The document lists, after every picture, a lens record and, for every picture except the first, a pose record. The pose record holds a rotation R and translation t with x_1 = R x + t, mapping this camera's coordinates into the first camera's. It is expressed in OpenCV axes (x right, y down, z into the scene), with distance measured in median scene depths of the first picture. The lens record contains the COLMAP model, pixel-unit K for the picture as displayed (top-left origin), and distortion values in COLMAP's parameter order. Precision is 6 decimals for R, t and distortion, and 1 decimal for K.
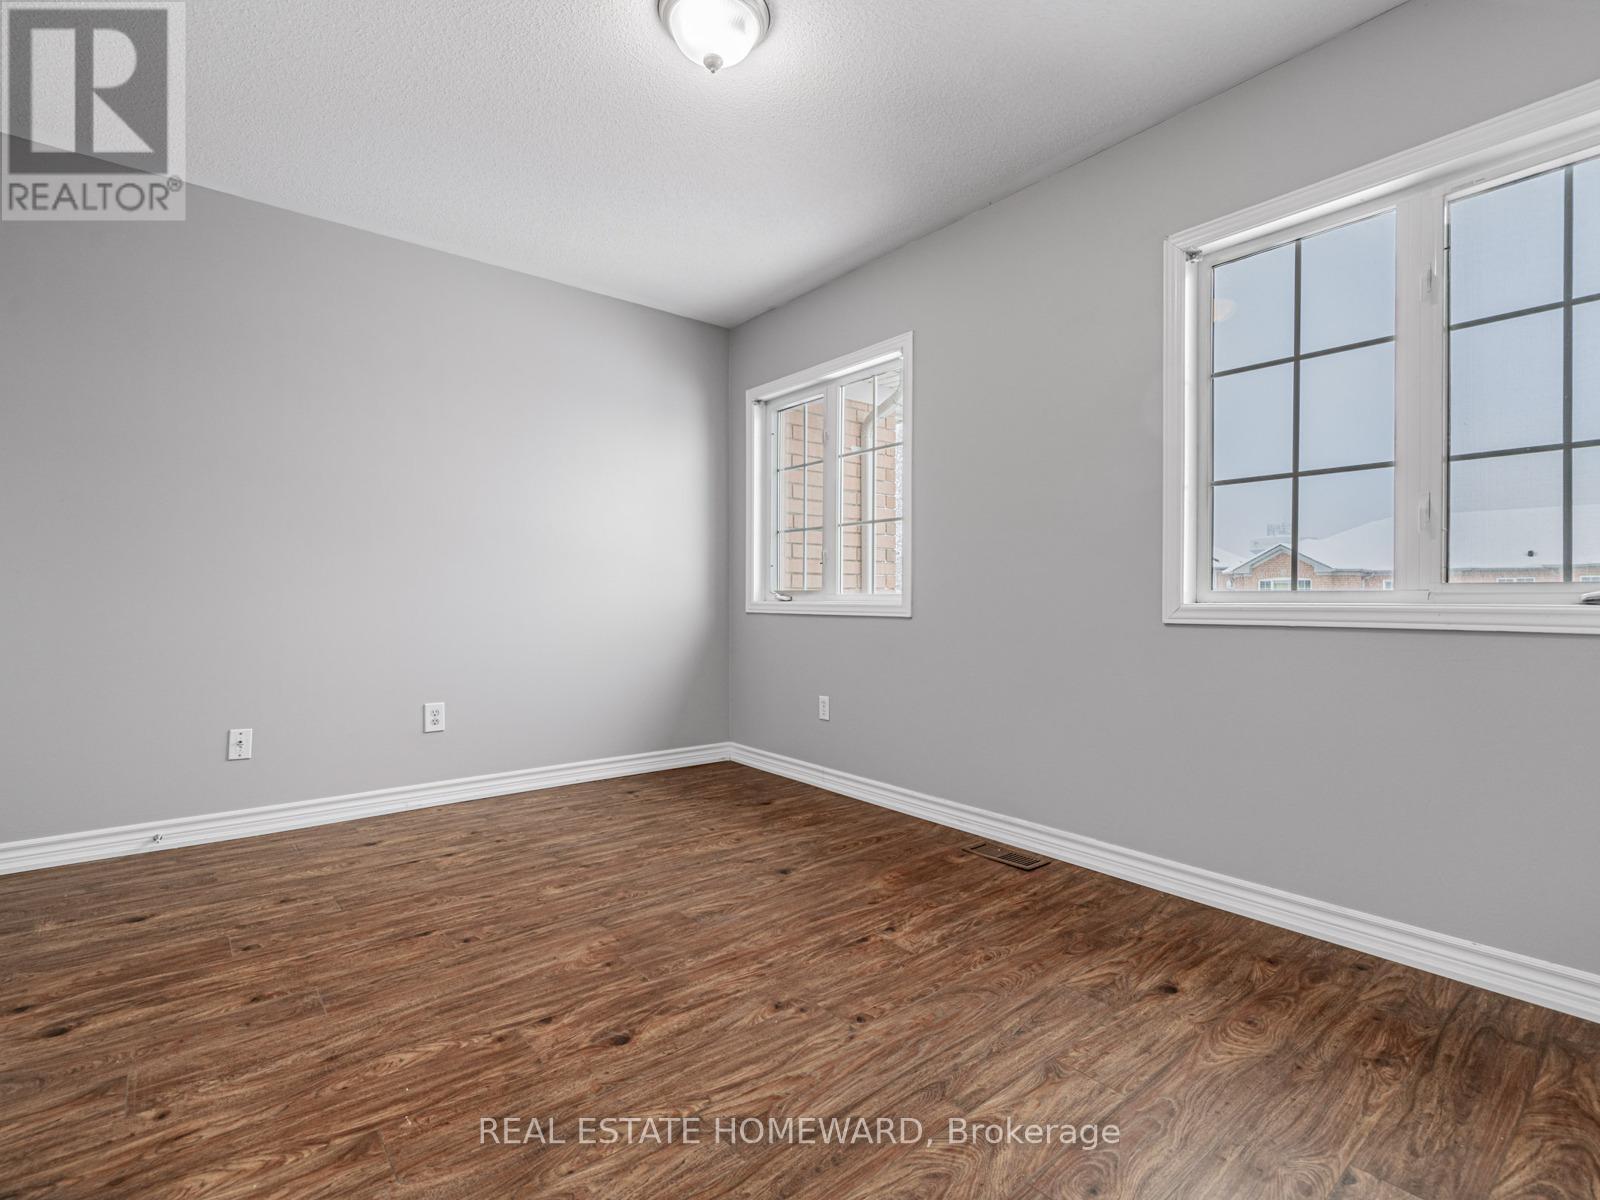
lens RADIAL K [[760.5, 0, 793.5], [0, 760.5, 598.5], [0, 0, 1]] dist [0.002952, 0.000216]
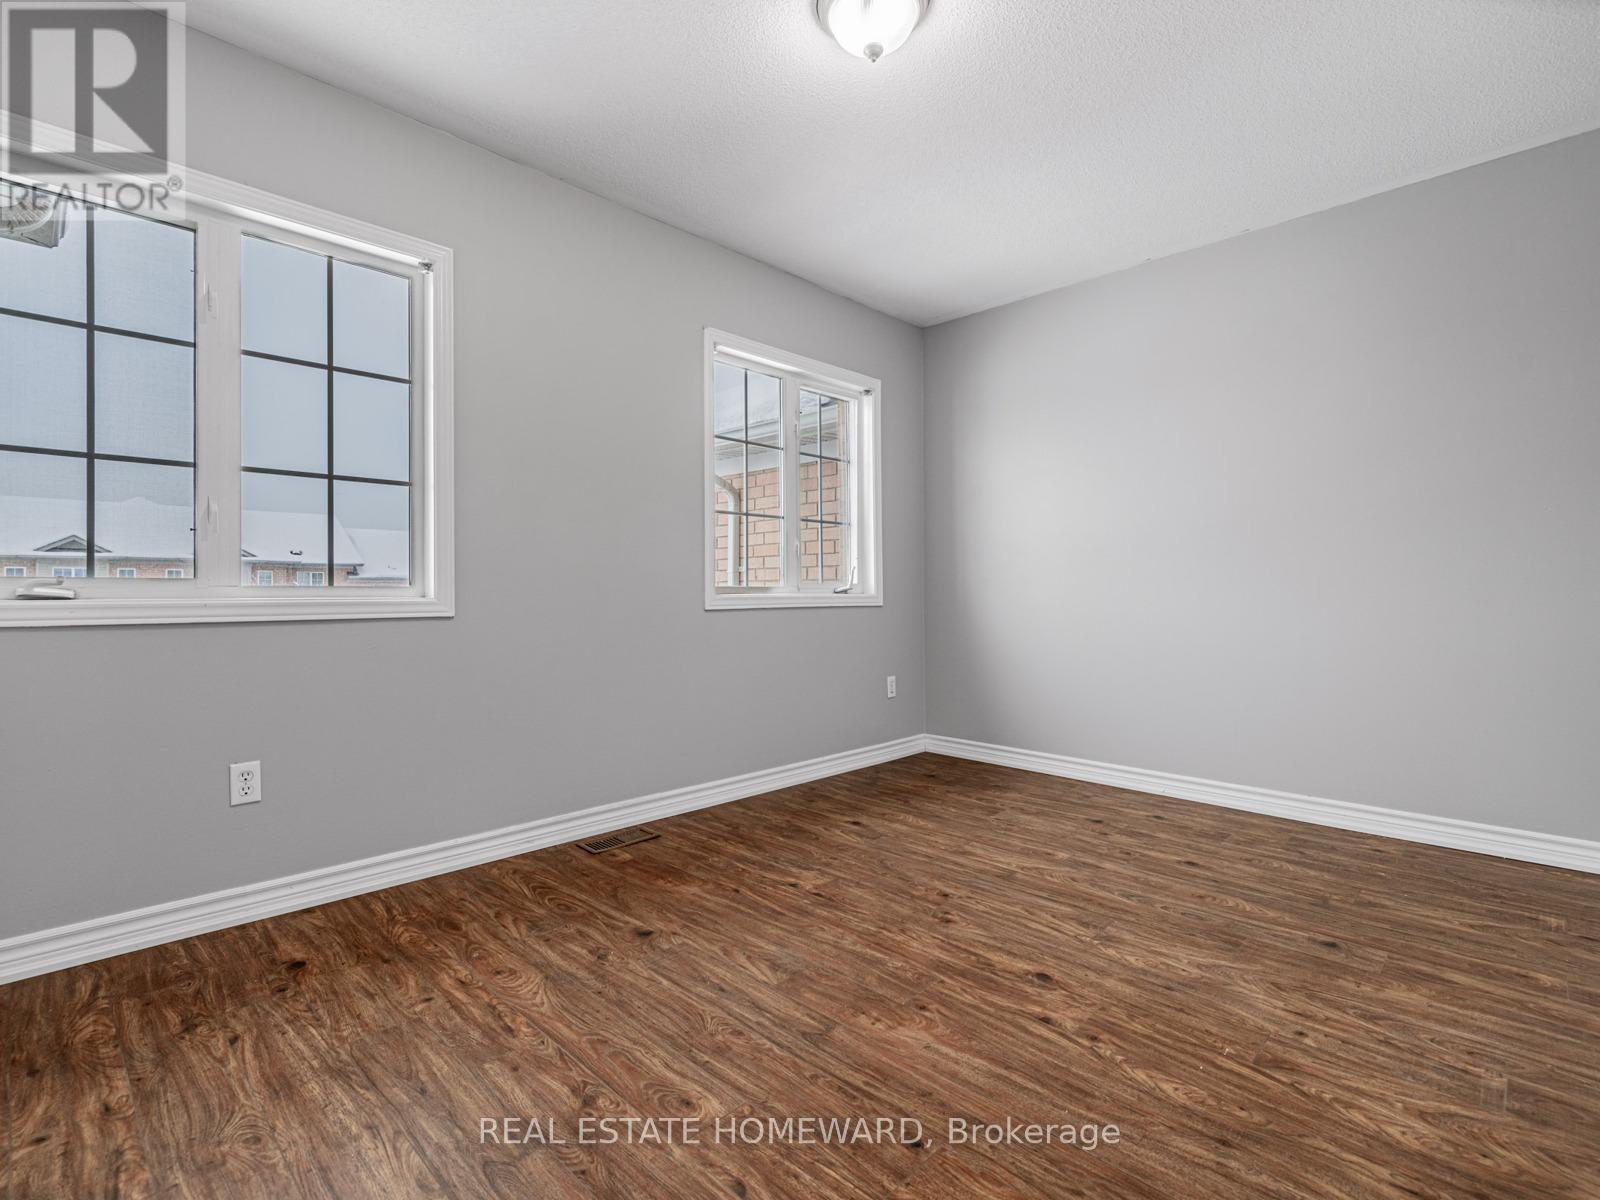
lens RADIAL K [[760.5, 0, 793.5], [0, 760.5, 598.5], [0, 0, 1]] dist [0.002952, 0.000216]
pose [[-0.102283, -0.013271, 0.994667, -1.154193], [0.000170, 0.999911, 0.013358, -0.007870], [-0.994755, 0.001535, -0.102272, 1.297146]]
